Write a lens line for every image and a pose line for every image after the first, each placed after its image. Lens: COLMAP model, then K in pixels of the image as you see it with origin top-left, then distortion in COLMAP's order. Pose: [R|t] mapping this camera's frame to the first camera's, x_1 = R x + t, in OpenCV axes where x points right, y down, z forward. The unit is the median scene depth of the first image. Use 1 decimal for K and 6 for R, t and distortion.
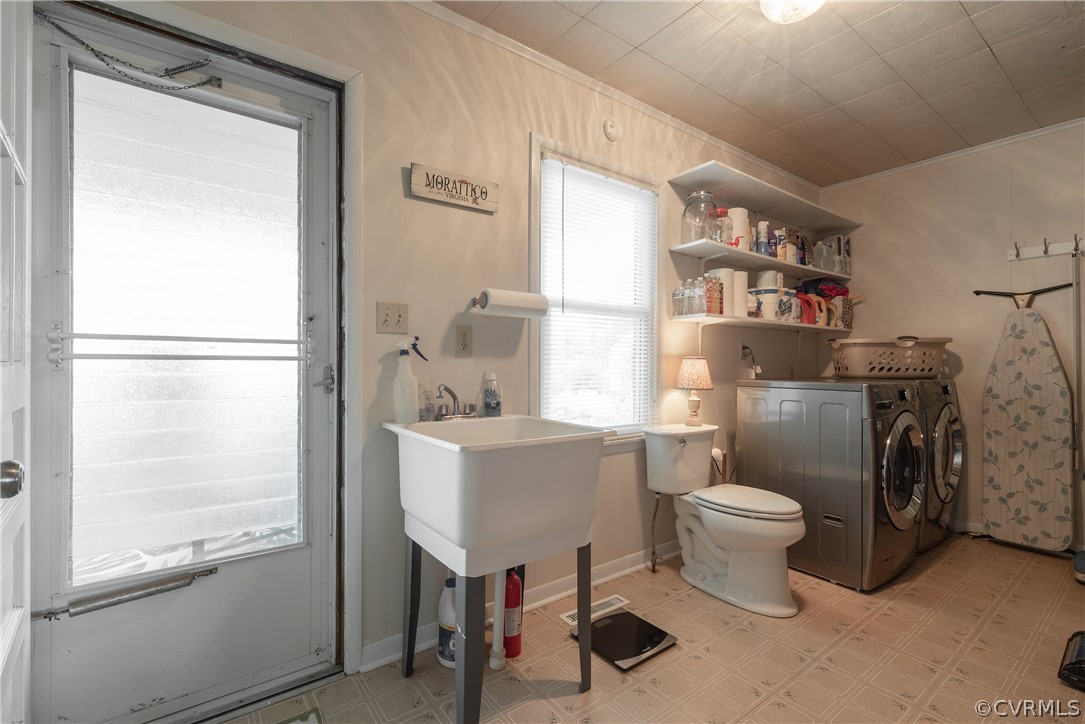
lens RADIAL K [[484.7, 0, 541.6], [0, 484.7, 362.0], [0, 0, 1]] dist [-0.001630, 0.001122]
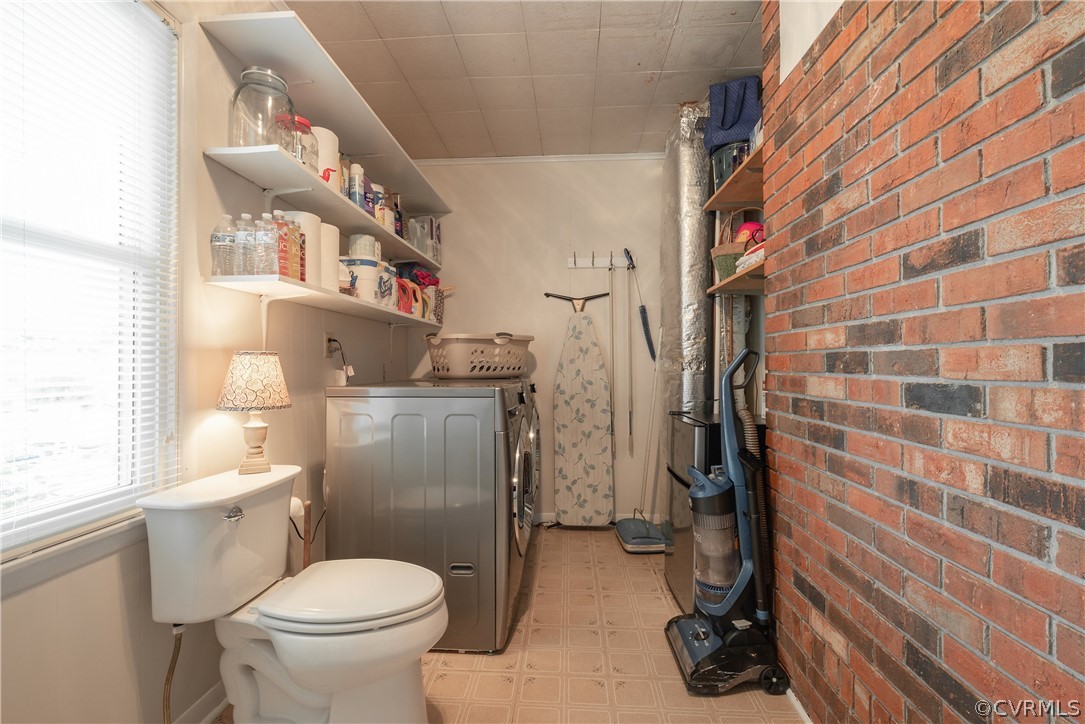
lens RADIAL K [[484.7, 0, 541.3], [0, 484.7, 361.3], [0, 0, 1]] dist [-0.001630, 0.001122]
pose [[0.648983, -0.002268, 0.760799, 0.093329], [0.004496, 0.999990, -0.000854, 0.003340], [-0.760790, 0.003975, 0.648987, 0.352368]]
